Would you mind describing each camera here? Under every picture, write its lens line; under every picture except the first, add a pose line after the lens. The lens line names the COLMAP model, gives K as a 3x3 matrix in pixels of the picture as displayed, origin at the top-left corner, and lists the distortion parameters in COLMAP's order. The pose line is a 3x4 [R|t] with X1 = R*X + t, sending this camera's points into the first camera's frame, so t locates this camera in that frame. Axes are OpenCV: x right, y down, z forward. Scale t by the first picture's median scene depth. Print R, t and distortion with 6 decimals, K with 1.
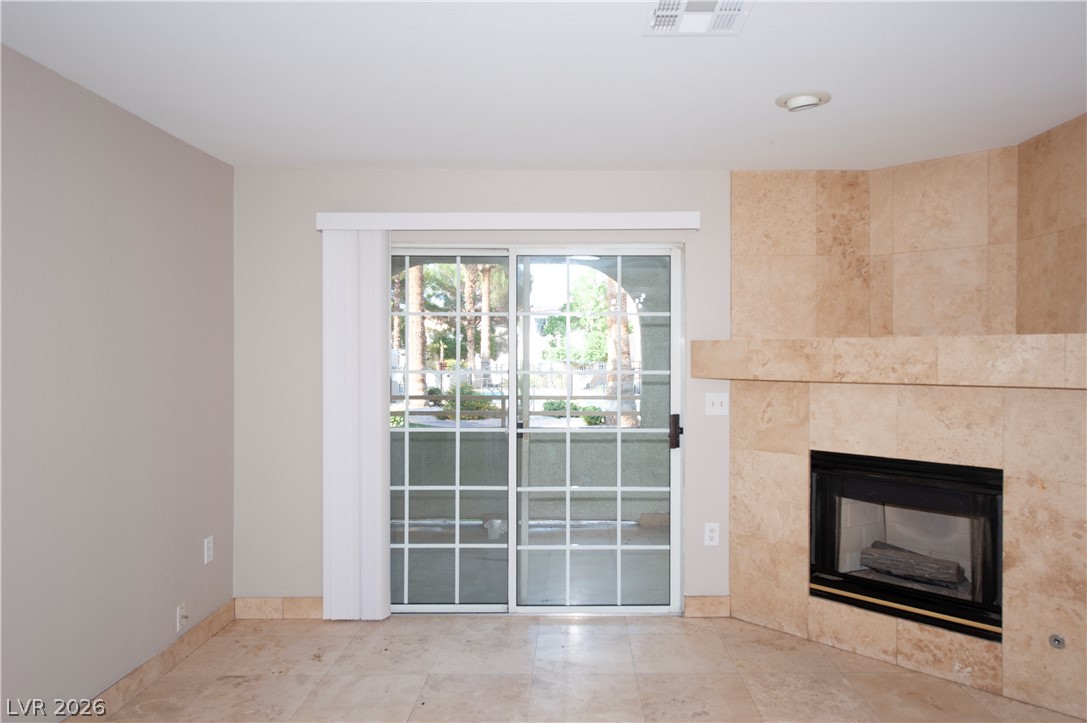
lens RADIAL K [[732.1, 0, 550.5], [0, 732.1, 362.3], [0, 0, 1]] dist [-0.004669, 0.008303]
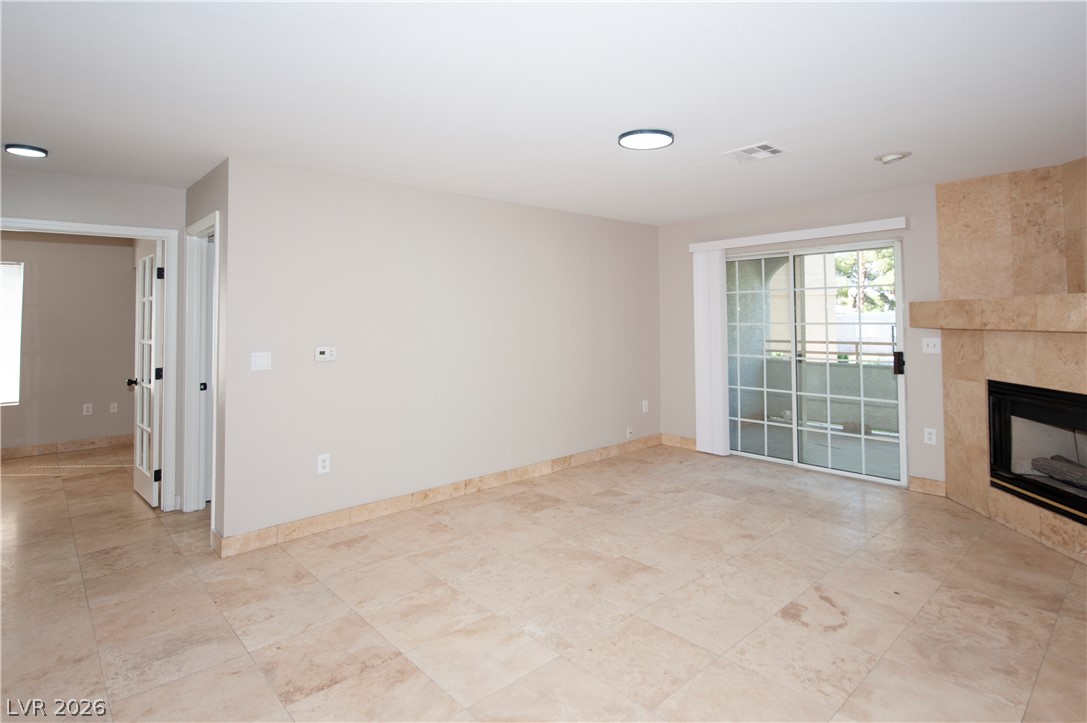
lens RADIAL K [[535.7, 0, 563.0], [0, 535.7, 299.1], [0, 0, 1]] dist [-0.001783, -0.002144]
pose [[0.689398, -0.033372, -0.723613, 0.502518], [0.002375, 0.999037, -0.043811, 0.010137], [0.724379, 0.028485, 0.688814, -0.259707]]
